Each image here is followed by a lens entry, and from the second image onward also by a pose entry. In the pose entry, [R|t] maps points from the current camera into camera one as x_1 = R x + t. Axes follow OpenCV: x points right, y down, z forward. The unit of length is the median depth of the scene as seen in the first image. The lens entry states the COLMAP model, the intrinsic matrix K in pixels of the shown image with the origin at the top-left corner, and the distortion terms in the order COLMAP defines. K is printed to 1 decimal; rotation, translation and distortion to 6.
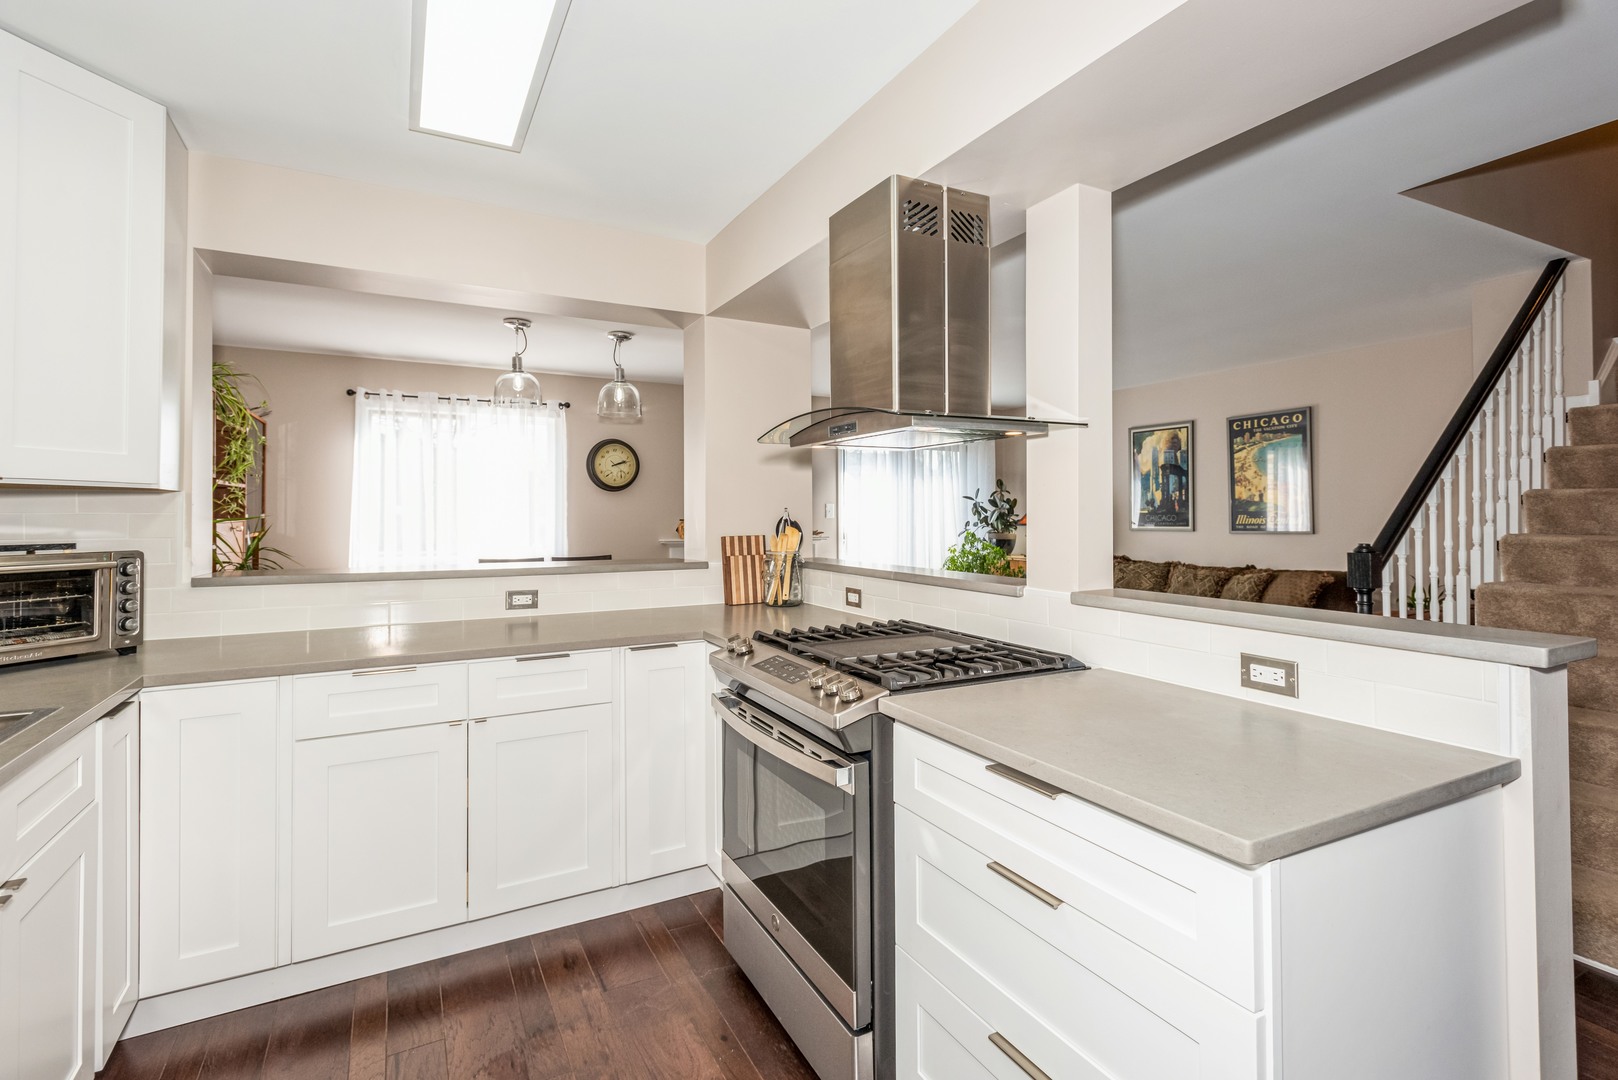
lens RADIAL K [[764.2, 0, 803.5], [0, 764.2, 528.5], [0, 0, 1]] dist [0.021242, 0.000160]
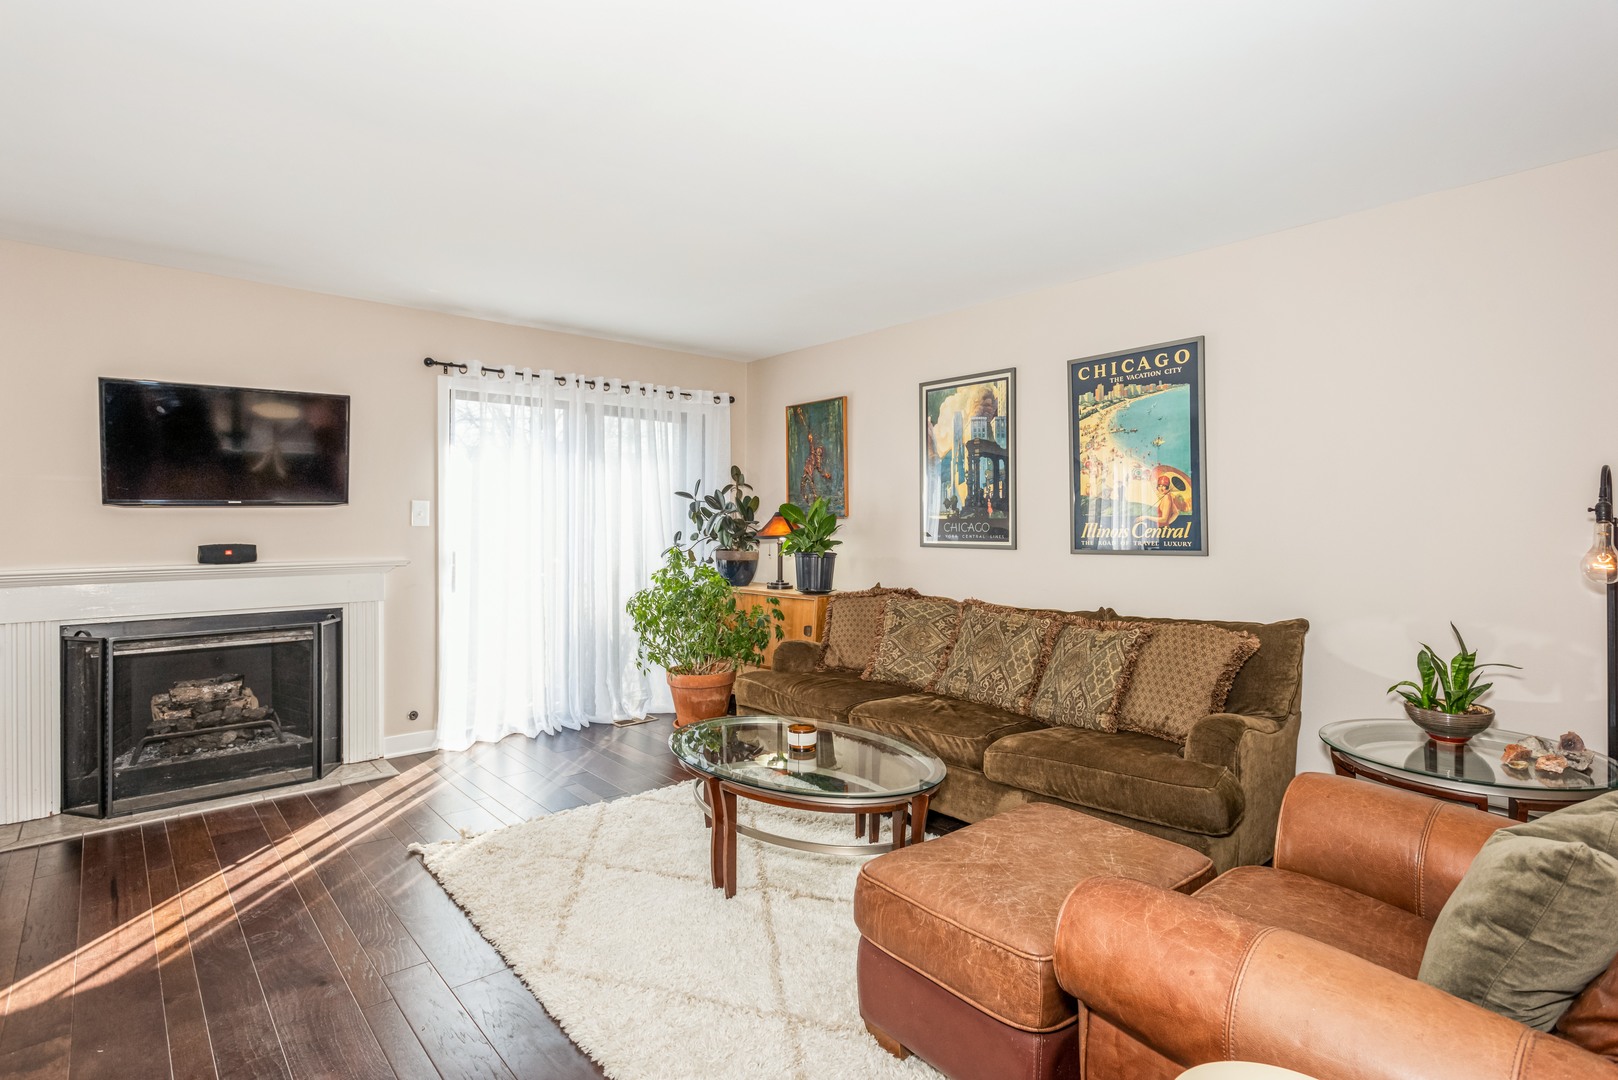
lens RADIAL K [[815.1, 0, 808.5], [0, 815.1, 536.3], [0, 0, 1]] dist [-0.002025, -0.000035]
pose [[0.970375, 0.006224, 0.241524, 0.189388], [-0.004765, 0.999967, -0.006626, -0.002130], [-0.241558, 0.005279, 0.970372, 0.406844]]
